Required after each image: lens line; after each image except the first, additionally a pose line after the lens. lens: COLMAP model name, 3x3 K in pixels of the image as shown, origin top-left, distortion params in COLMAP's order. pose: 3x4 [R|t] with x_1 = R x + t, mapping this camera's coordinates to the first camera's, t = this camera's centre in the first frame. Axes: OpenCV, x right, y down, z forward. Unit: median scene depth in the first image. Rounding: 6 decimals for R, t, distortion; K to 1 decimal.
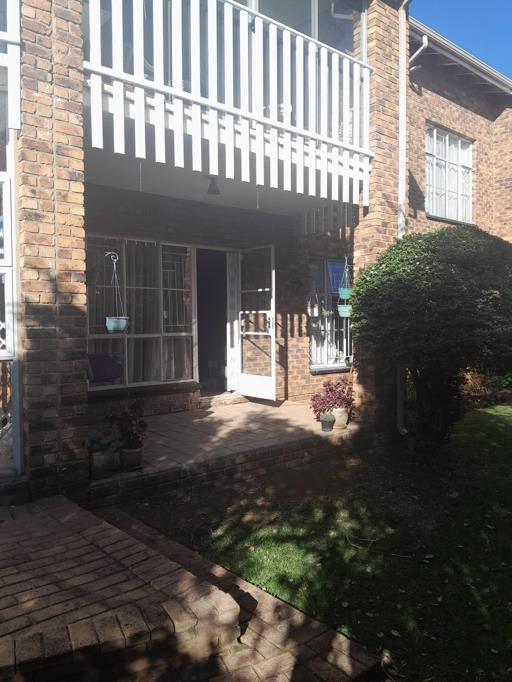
lens RADIAL K [[514.5, 0, 256.0], [0, 514.5, 341.0], [0, 0, 1]] dist [-0.001496, -0.001277]
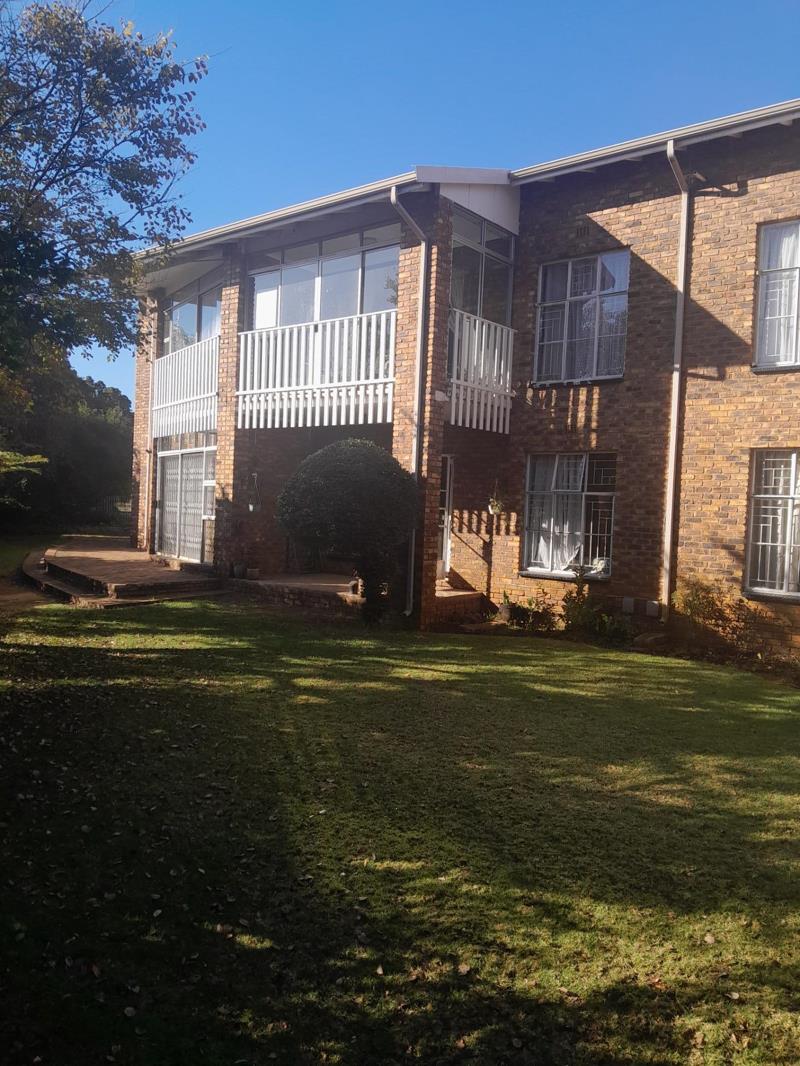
lens RADIAL K [[804.2, 0, 400.0], [0, 804.2, 533.0], [0, 0, 1]] dist [-0.001496, -0.001277]
pose [[0.210370, 0.063826, -0.975536, 2.349862], [-0.079710, 0.995664, 0.047954, -0.106448], [0.974367, 0.067672, 0.214546, 0.692769]]
